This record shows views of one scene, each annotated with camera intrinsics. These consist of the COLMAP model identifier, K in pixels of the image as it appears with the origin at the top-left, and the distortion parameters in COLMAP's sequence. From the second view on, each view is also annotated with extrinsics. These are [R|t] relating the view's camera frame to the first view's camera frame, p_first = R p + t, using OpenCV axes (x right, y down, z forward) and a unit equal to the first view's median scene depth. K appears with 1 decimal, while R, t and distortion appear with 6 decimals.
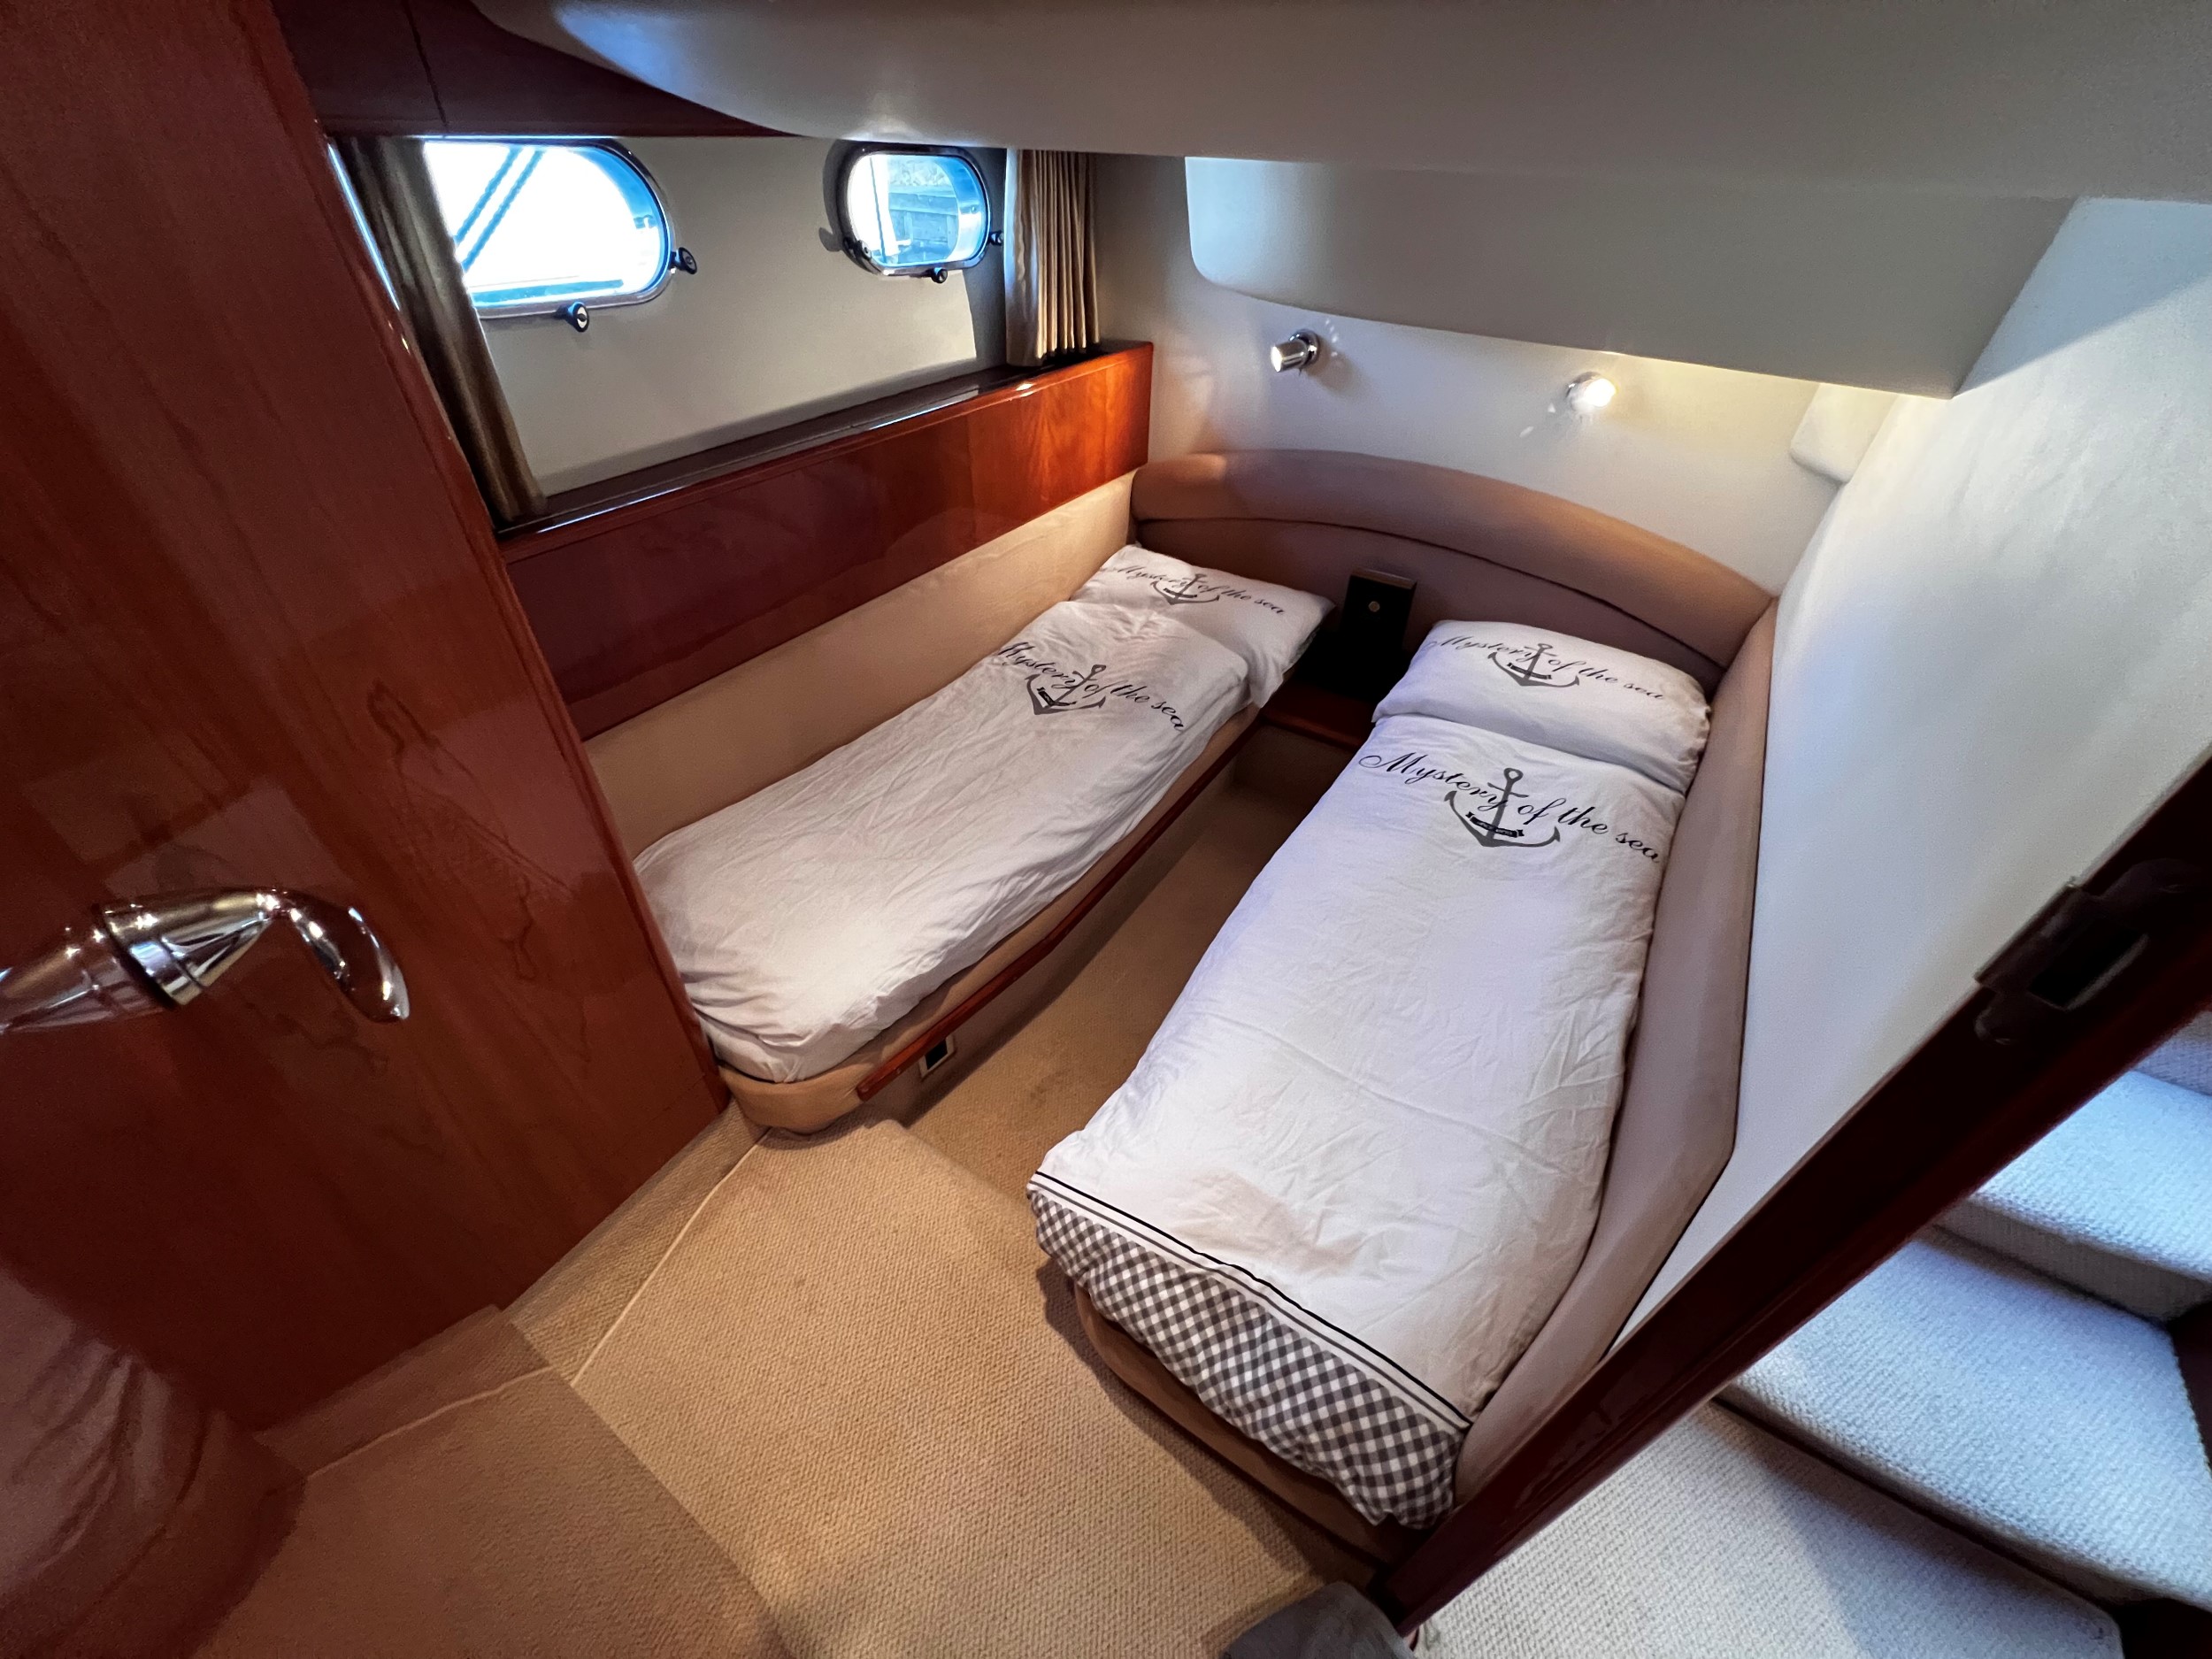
lens RADIAL K [[883.3, 0, 1106.2], [0, 883.3, 828.4], [0, 0, 1]] dist [-0.003244, -0.000129]
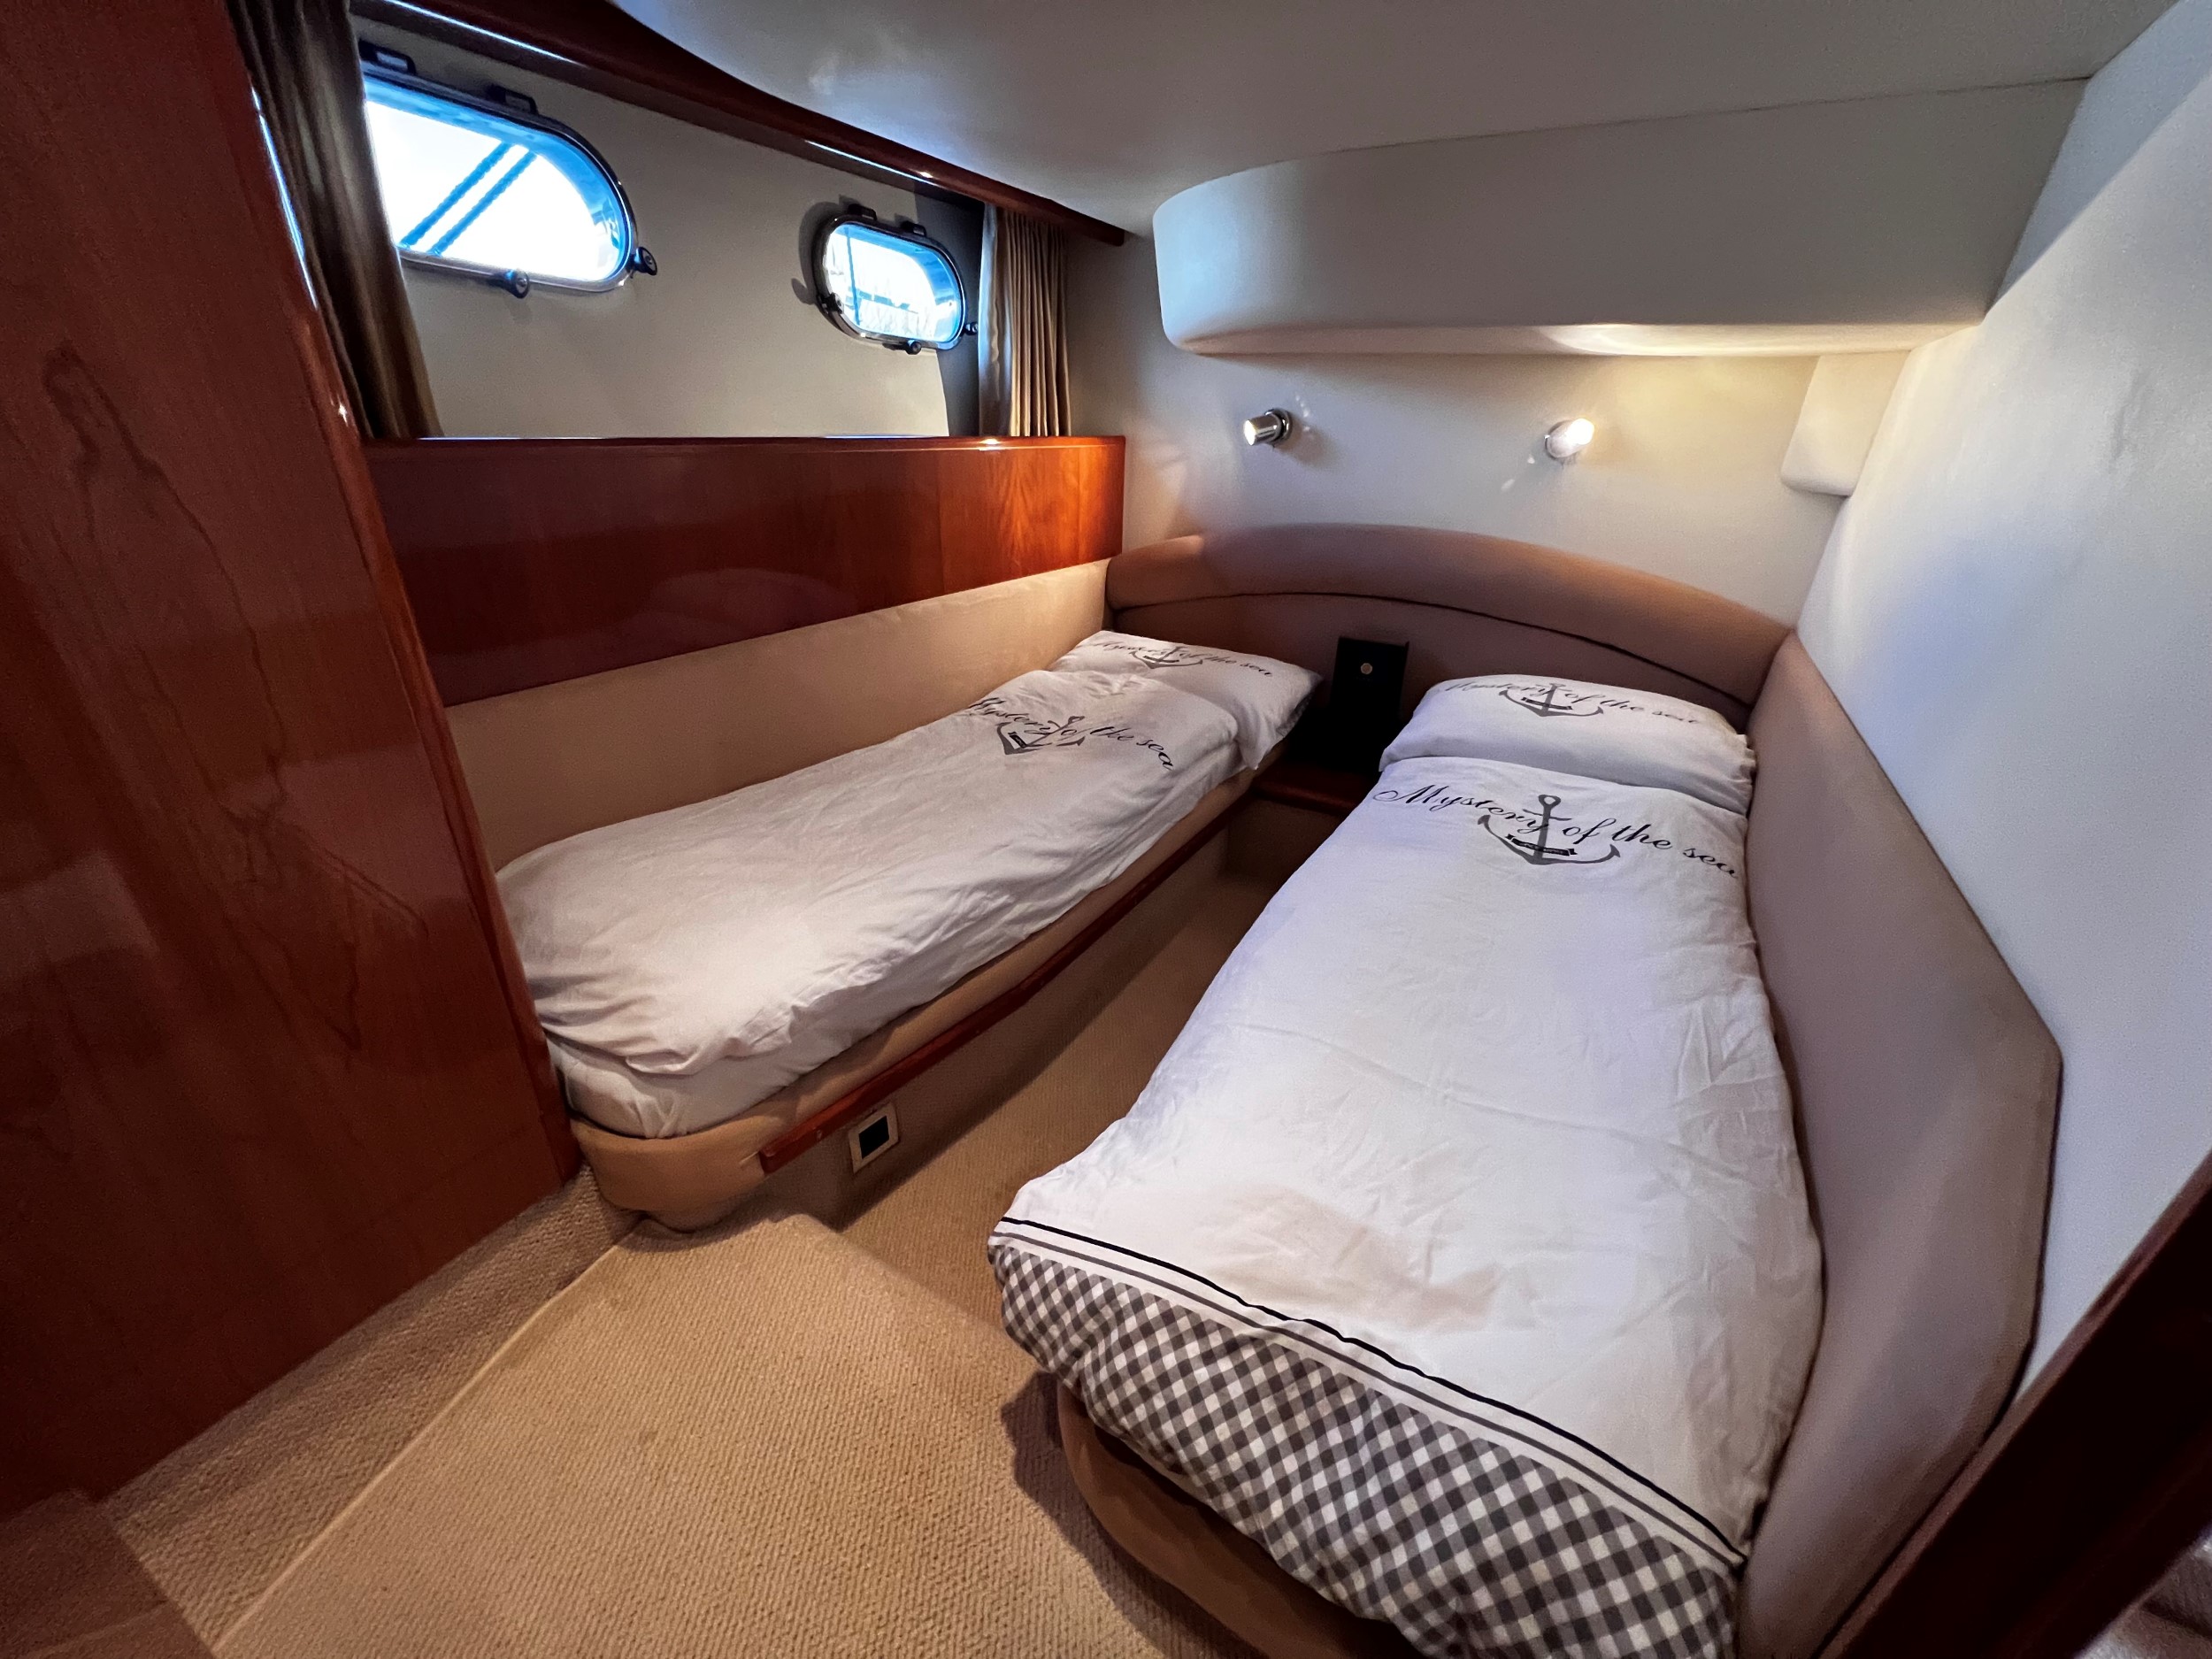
lens RADIAL K [[883.3, 0, 1106.1], [0, 883.3, 829.2], [0, 0, 1]] dist [-0.003244, -0.000129]
pose [[0.999349, -0.012368, 0.033895, -0.013708], [0.020044, 0.971430, -0.236477, 0.201573], [-0.030002, 0.237003, 0.971046, 0.199387]]
